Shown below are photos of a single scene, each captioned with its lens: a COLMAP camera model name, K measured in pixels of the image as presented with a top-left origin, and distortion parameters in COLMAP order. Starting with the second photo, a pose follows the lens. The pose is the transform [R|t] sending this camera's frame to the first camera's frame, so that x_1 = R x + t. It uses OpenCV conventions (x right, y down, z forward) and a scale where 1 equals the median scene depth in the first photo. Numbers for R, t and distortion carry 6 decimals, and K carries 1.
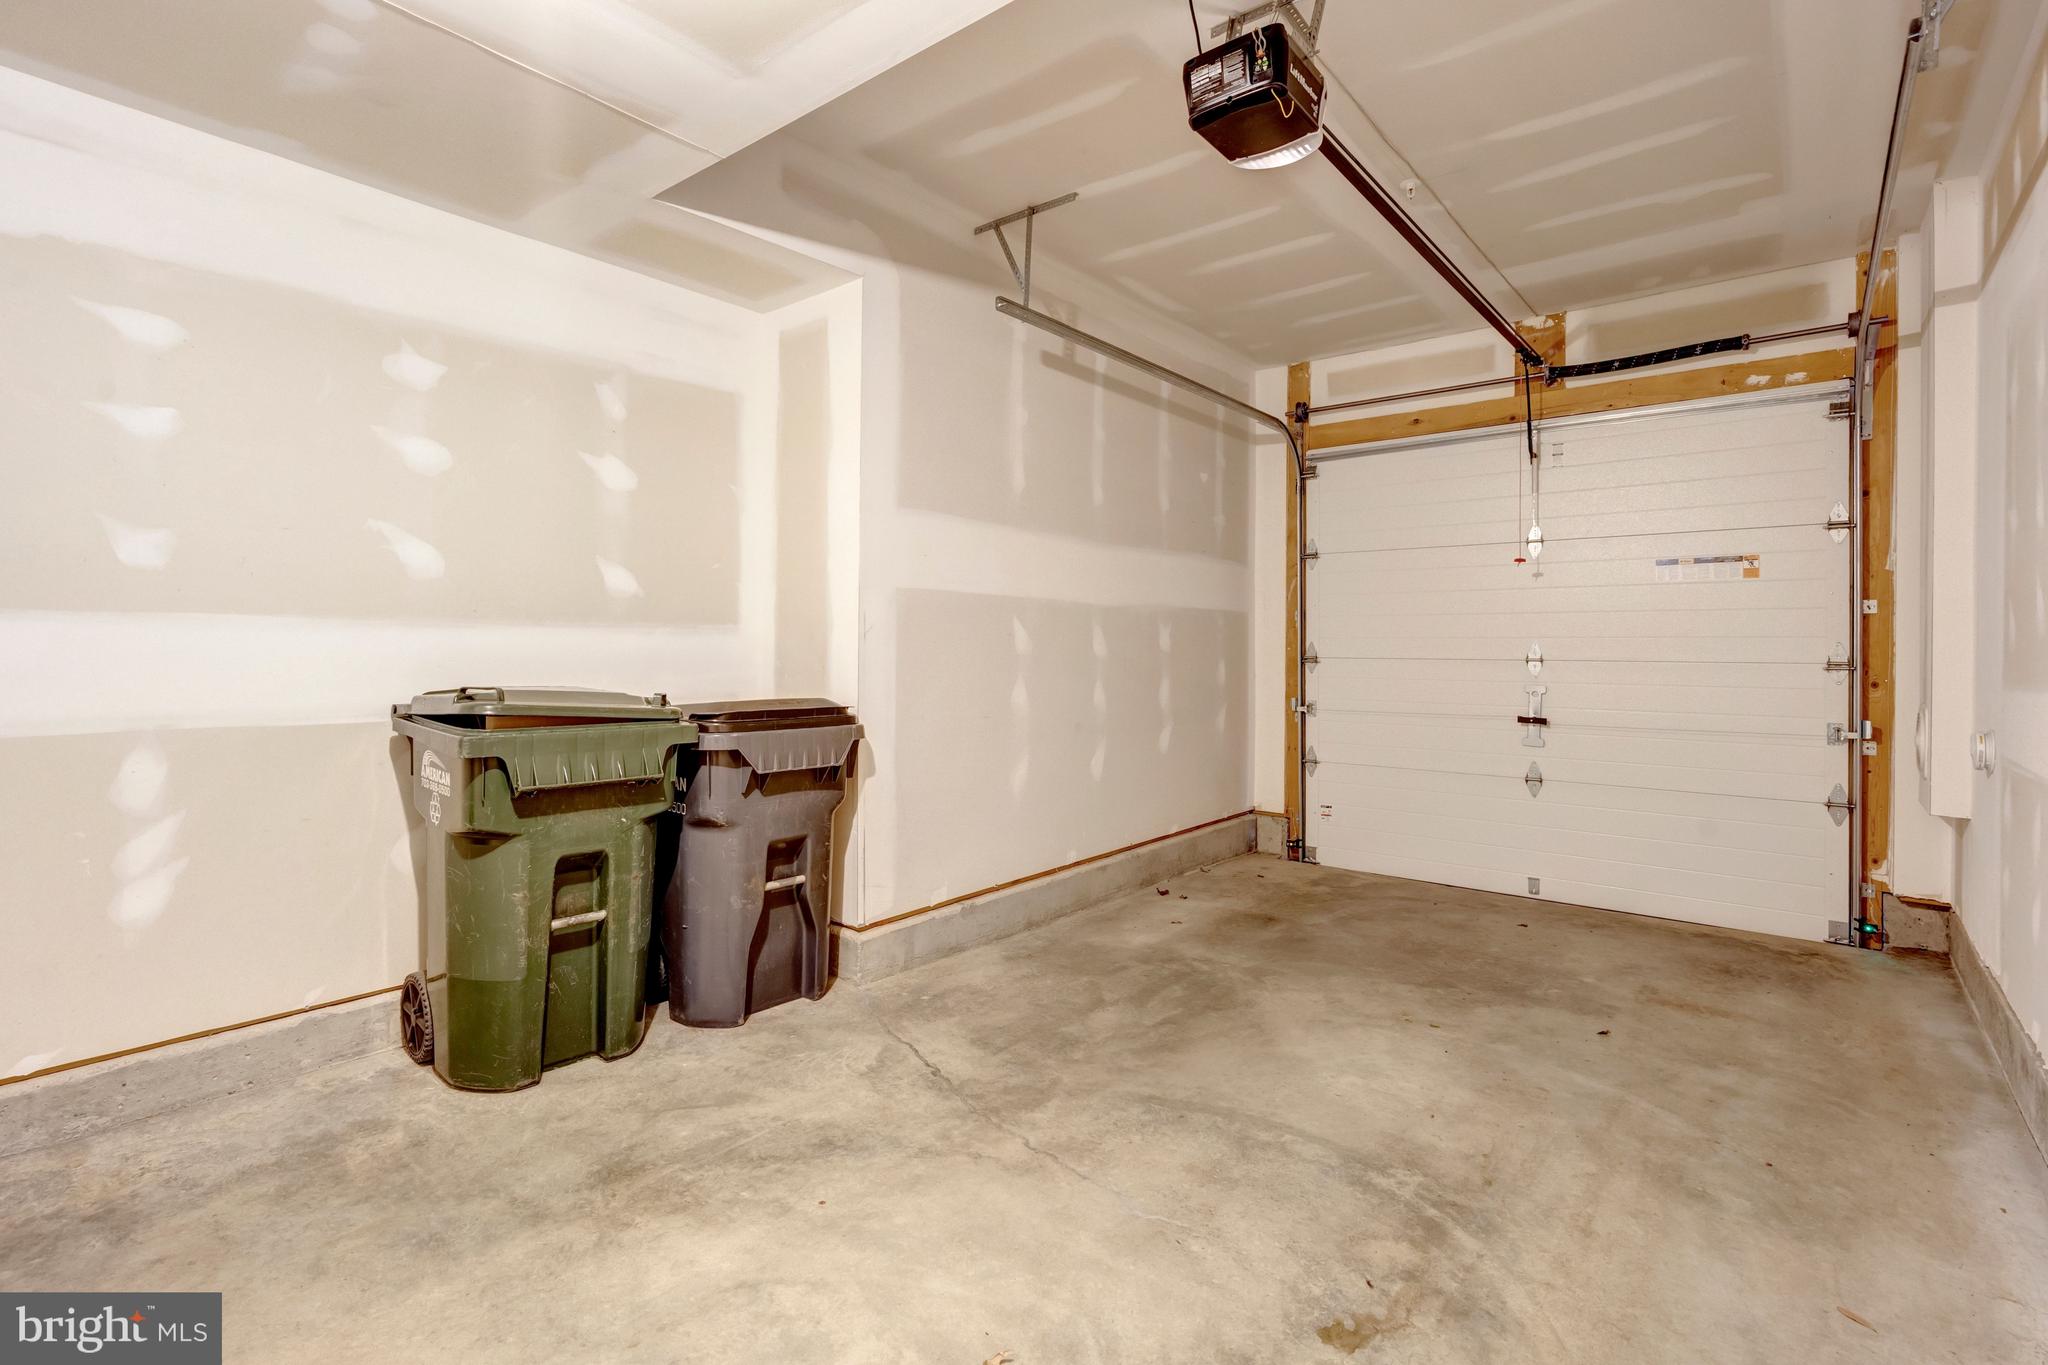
lens RADIAL K [[944.0, 0, 1030.7], [0, 944.0, 663.7], [0, 0, 1]] dist [-0.011155, 0.002909]
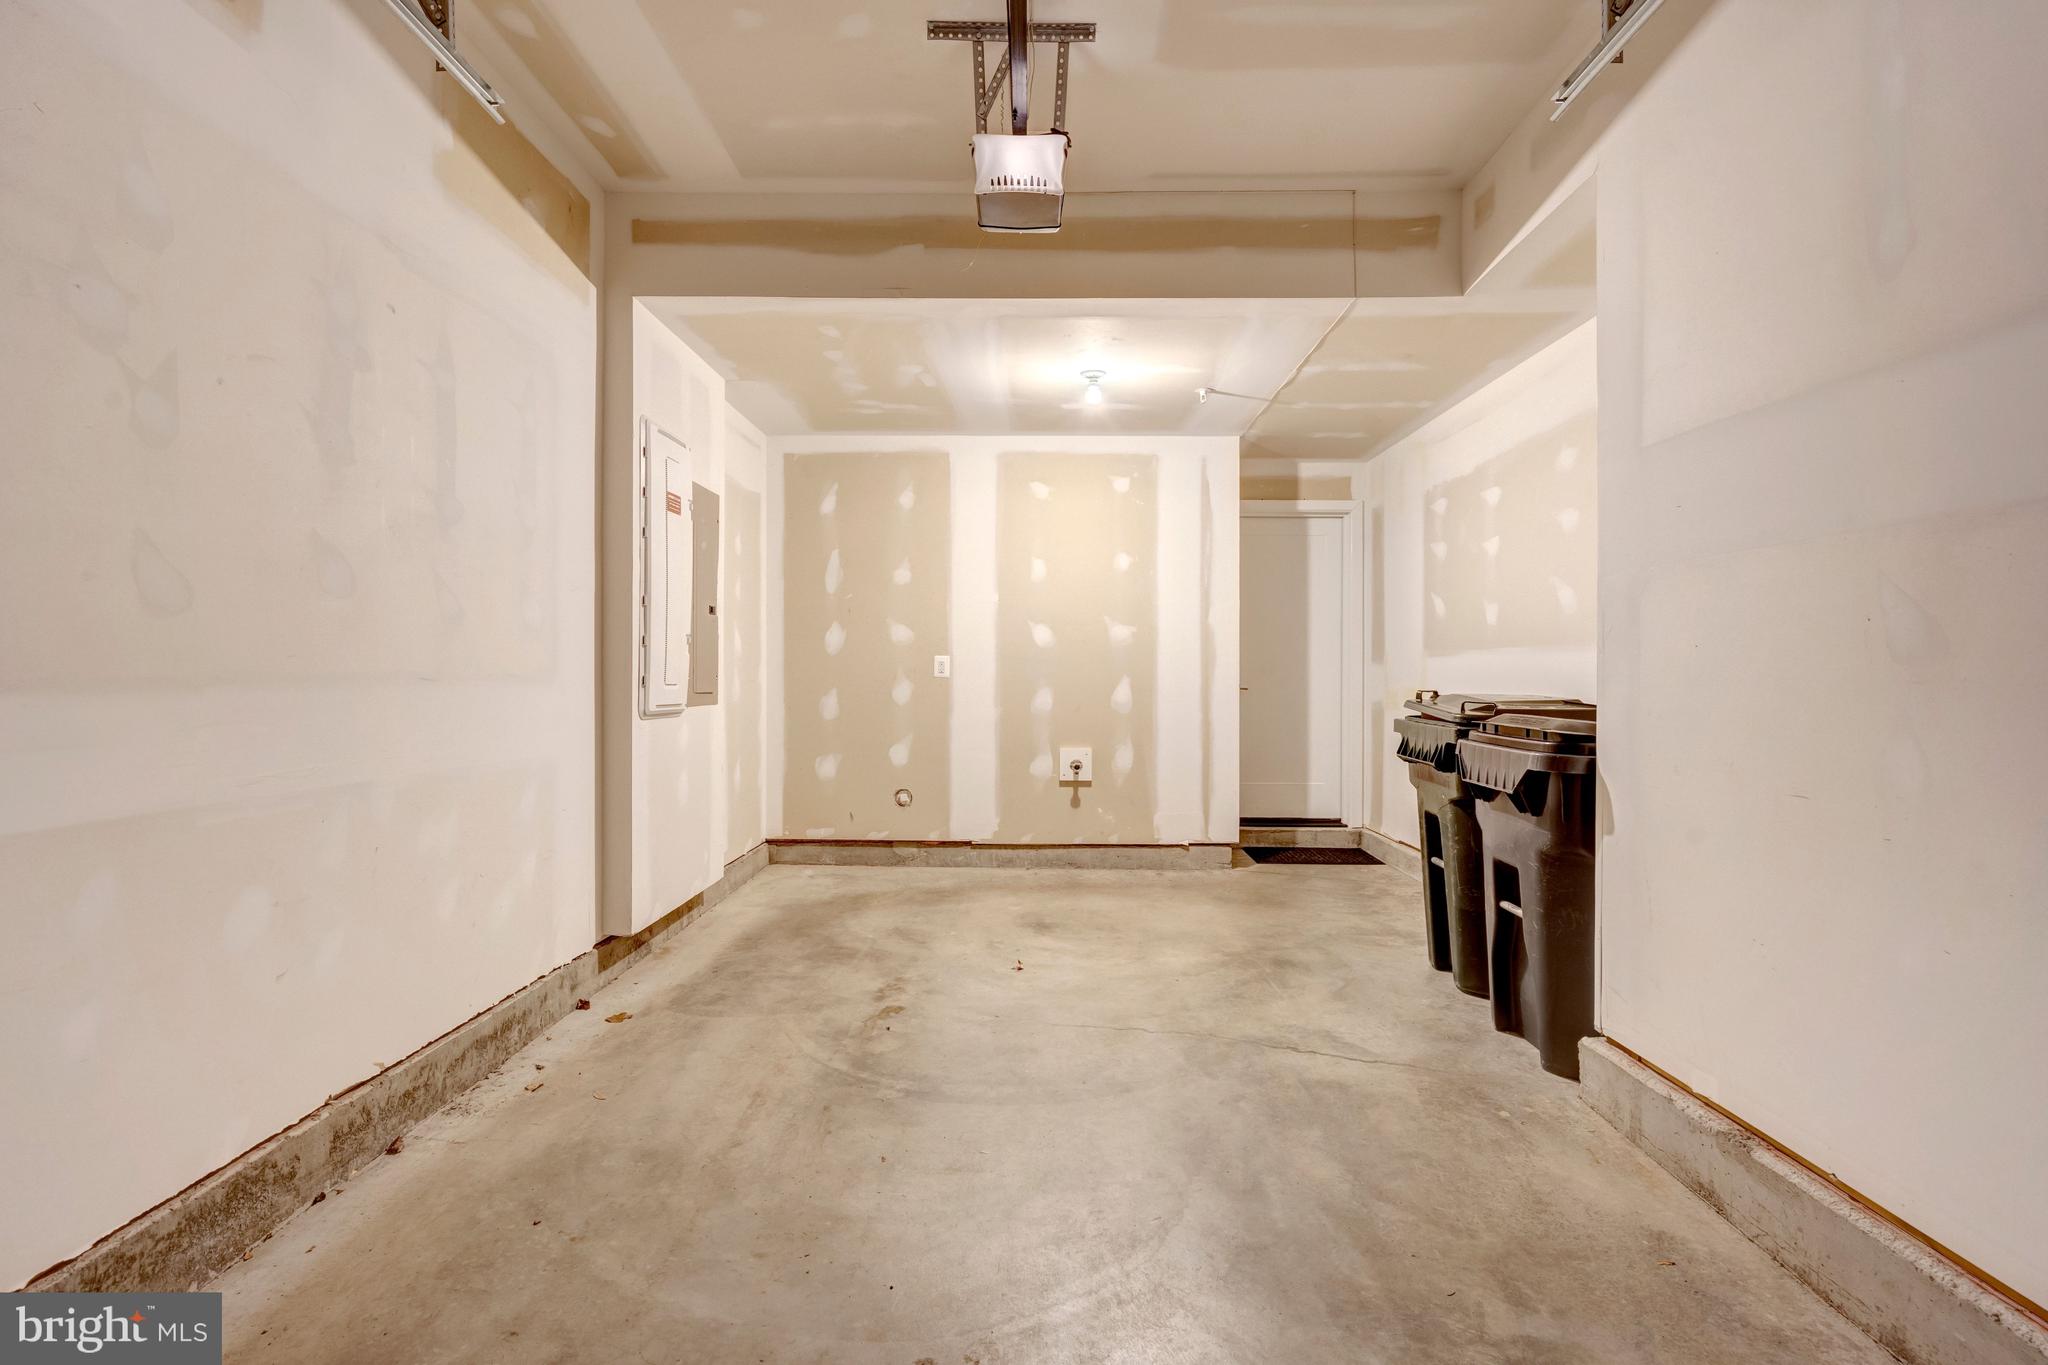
lens RADIAL K [[944.0, 0, 1028.2], [0, 944.0, 674.9], [0, 0, 1]] dist [-0.011155, 0.002909]
pose [[-0.784427, -0.007330, -0.620178, 0.962985], [-0.019317, 0.999734, 0.012617, -0.007060], [0.619920, 0.021877, -0.784360, 1.946794]]
